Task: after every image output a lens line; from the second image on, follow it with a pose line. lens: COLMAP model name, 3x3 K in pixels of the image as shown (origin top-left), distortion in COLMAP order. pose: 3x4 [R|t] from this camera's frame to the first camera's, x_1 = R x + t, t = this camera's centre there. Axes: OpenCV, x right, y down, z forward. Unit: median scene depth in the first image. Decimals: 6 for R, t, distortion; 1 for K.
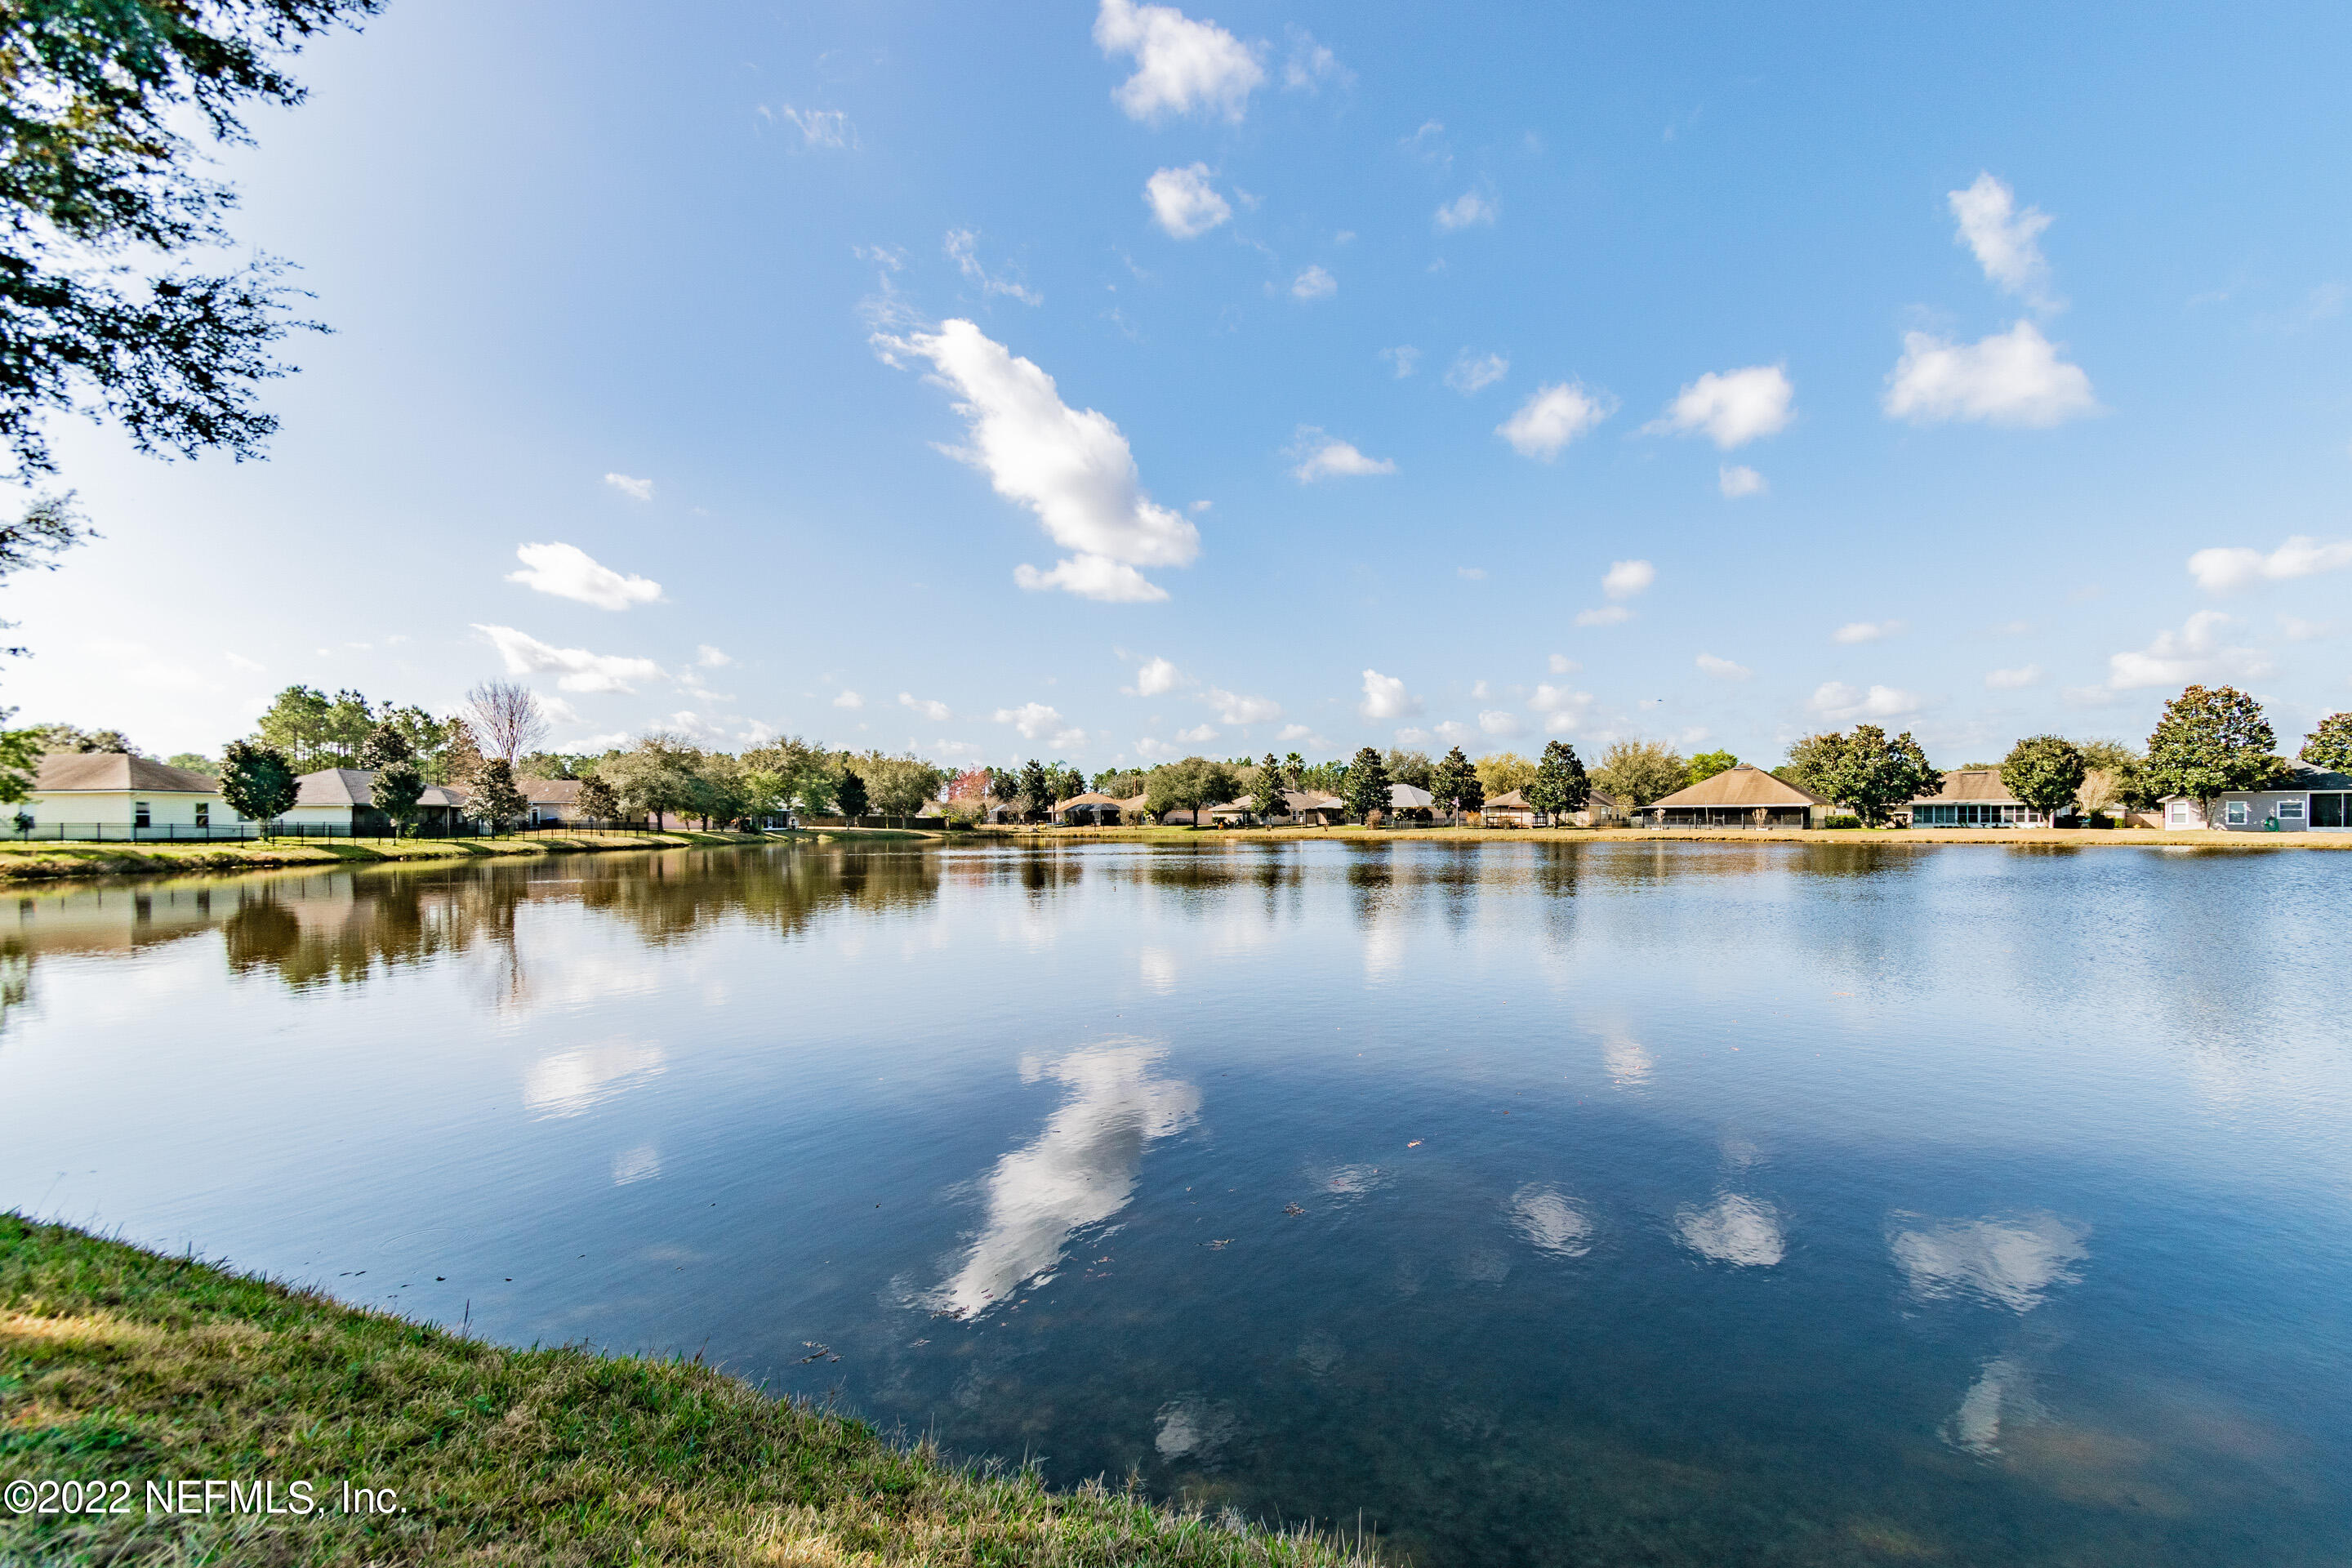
lens RADIAL K [[1044.2, 0, 1235.0], [0, 1044.2, 825.7], [0, 0, 1]] dist [0.003864, -0.000423]
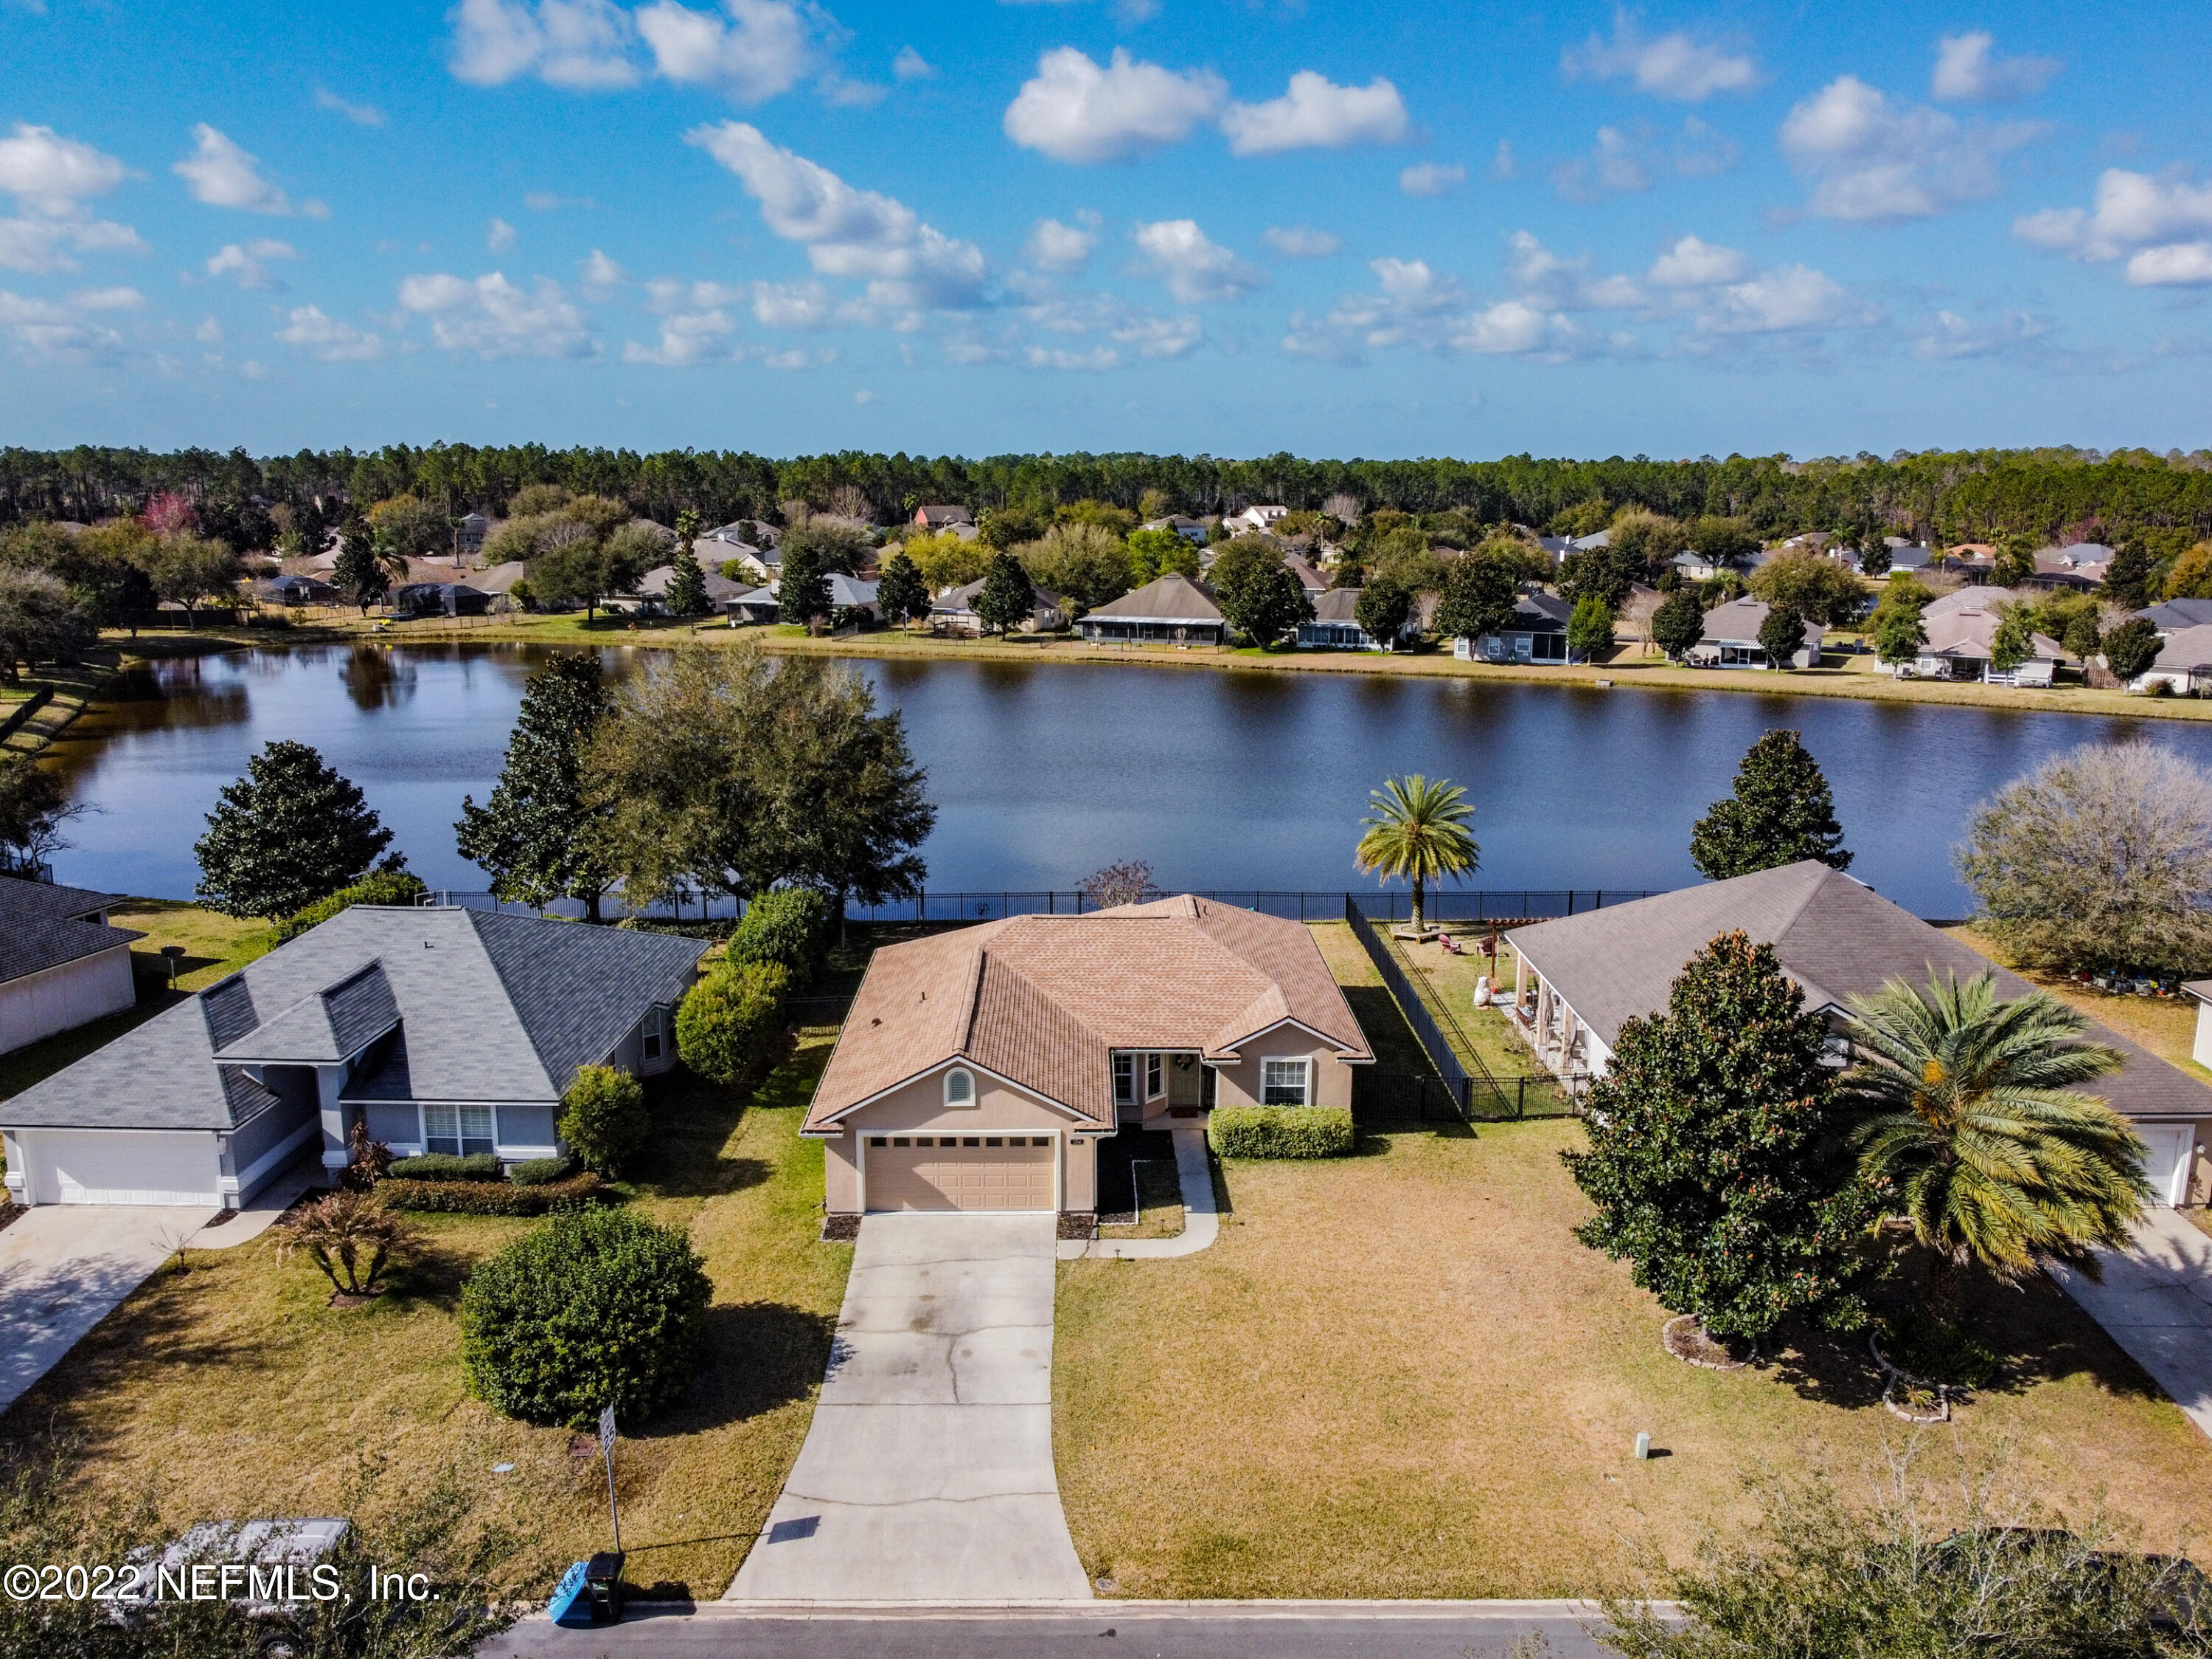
lens RADIAL K [[1720.3, 0, 1095.5], [0, 1720.3, 828.0], [0, 0, 1]] dist [0.005619, -0.008923]
pose [[0.925160, -0.076740, 0.371738, -0.313394], [-0.003329, 0.977671, 0.210113, -0.213997], [-0.379562, -0.195626, 0.904247, -0.743547]]
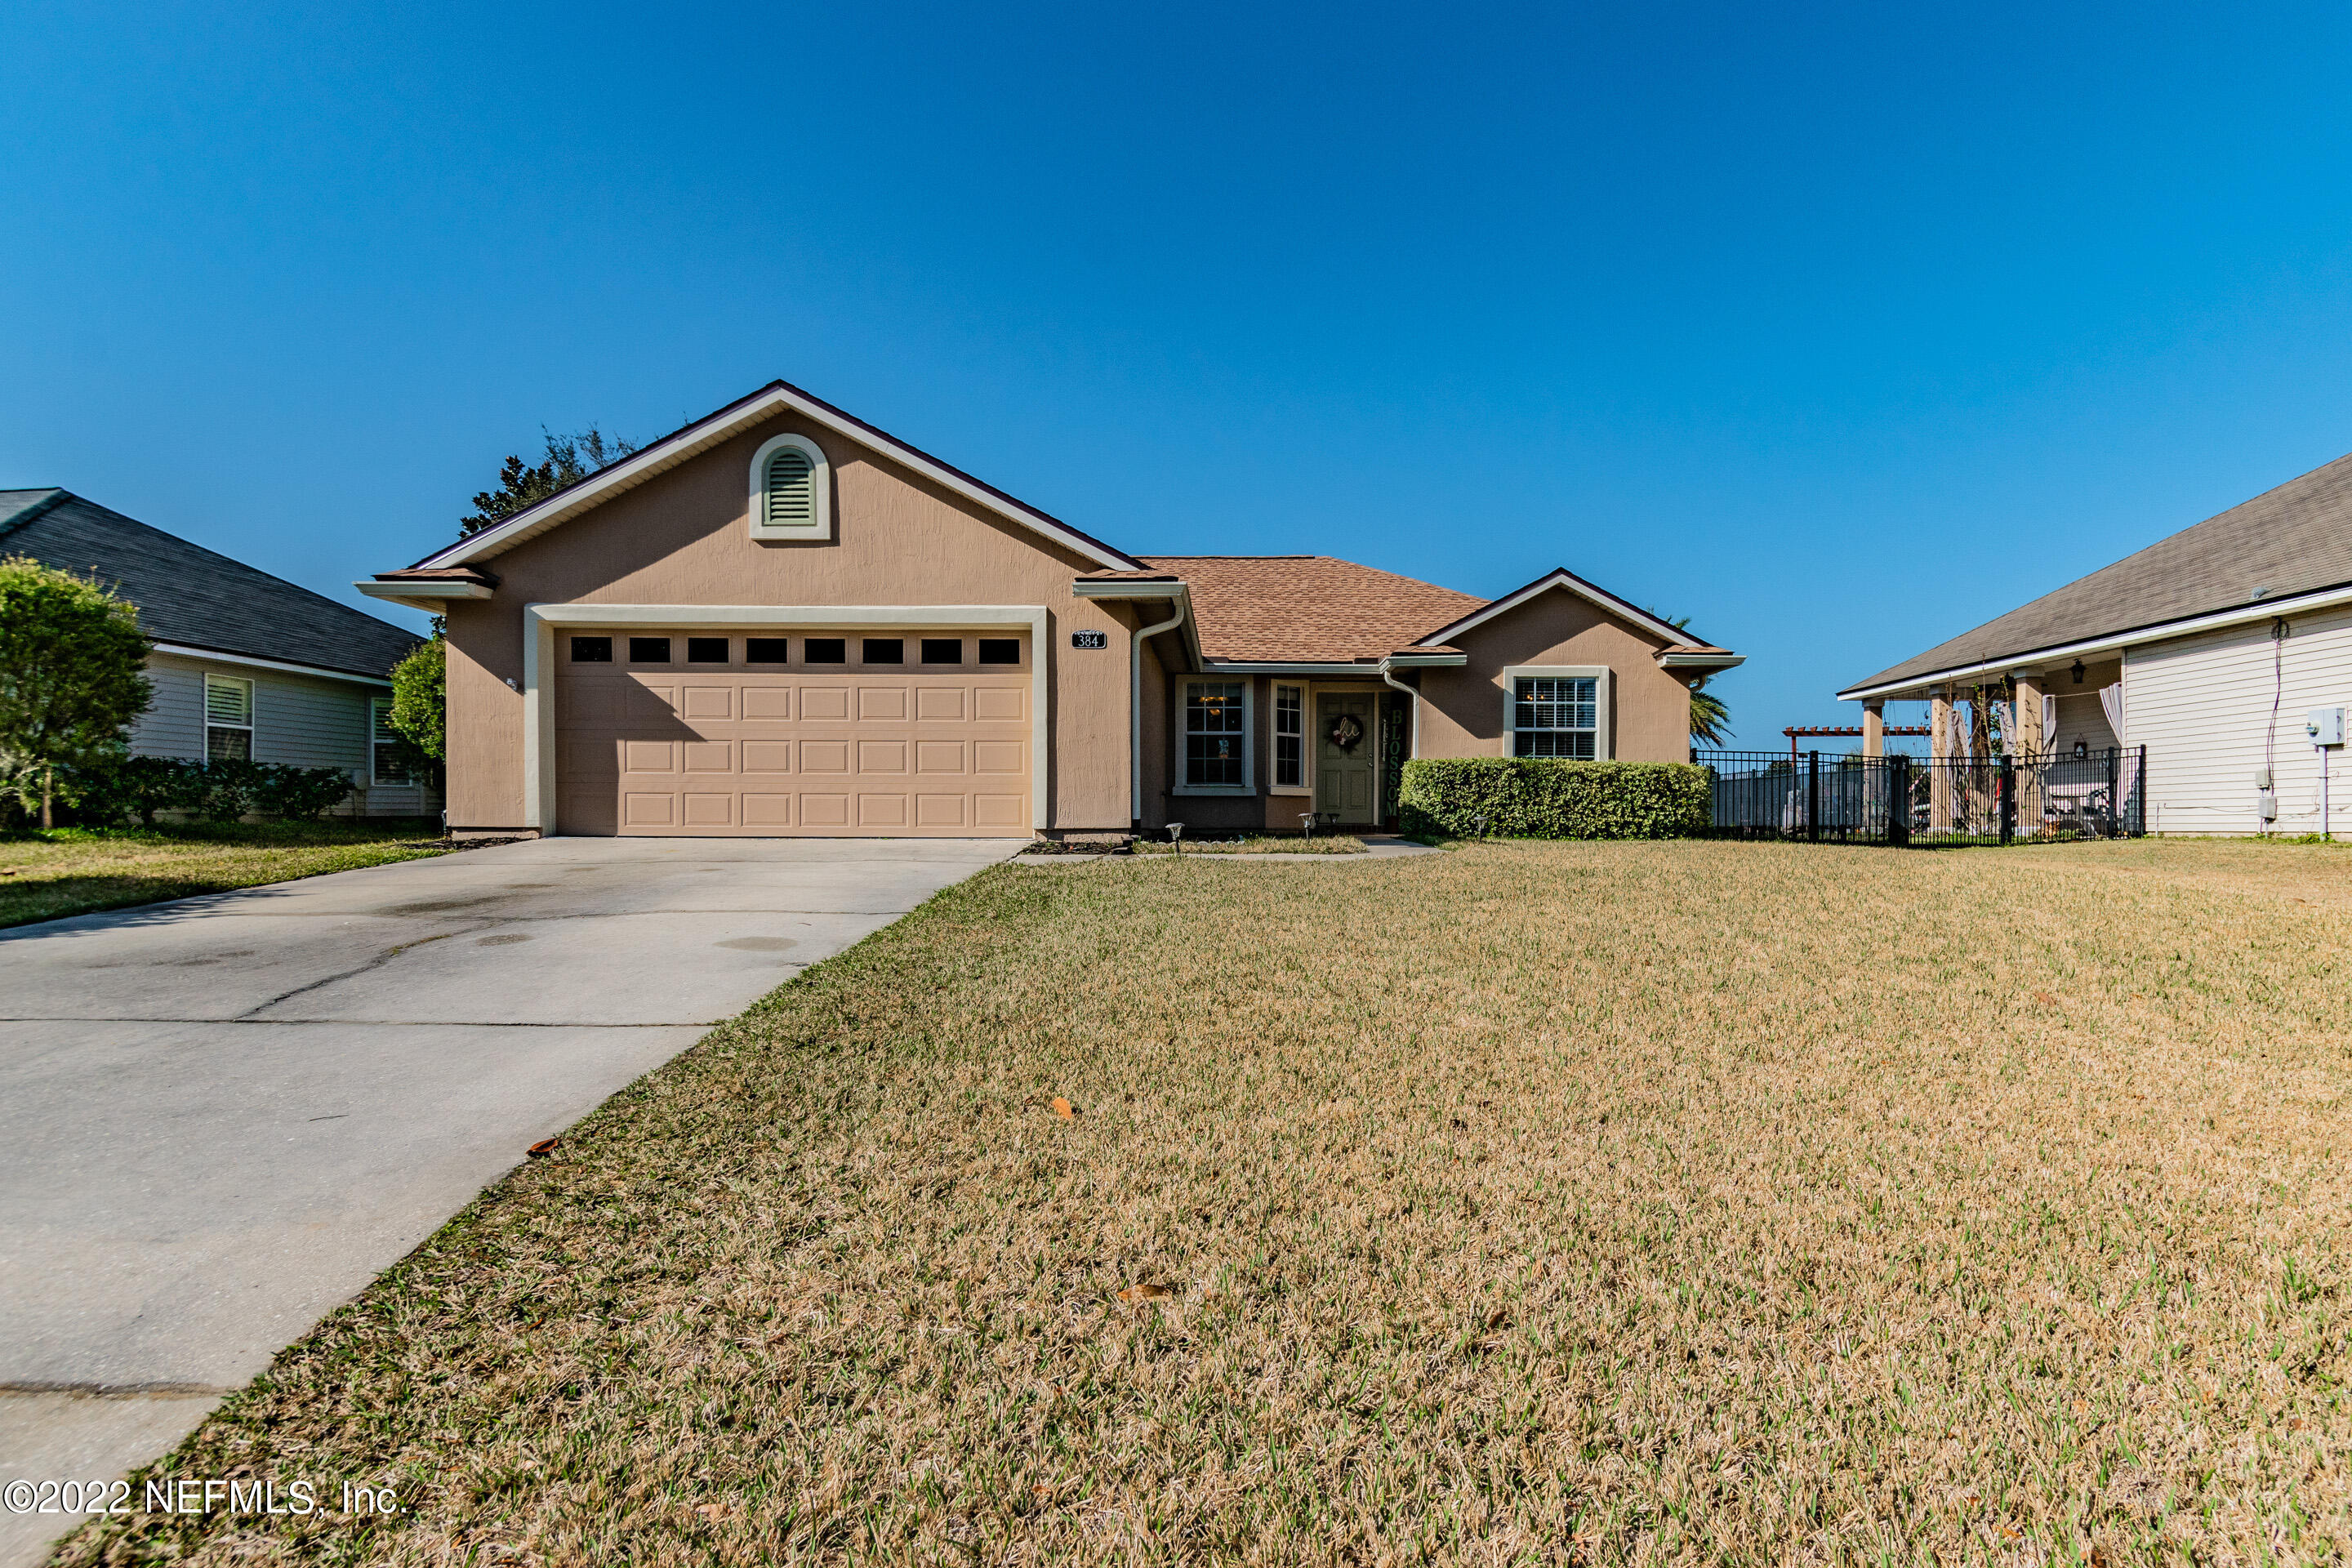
lens RADIAL K [[1302.6, 0, 1236.8], [0, 1302.6, 808.9], [0, 0, 1]] dist [0.000099, -0.002448]
pose [[0.929021, 0.010335, 0.369883, -0.175428], [-0.001864, 0.999728, -0.023253, 0.008263], [-0.370023, 0.020913, 0.928787, -0.444415]]
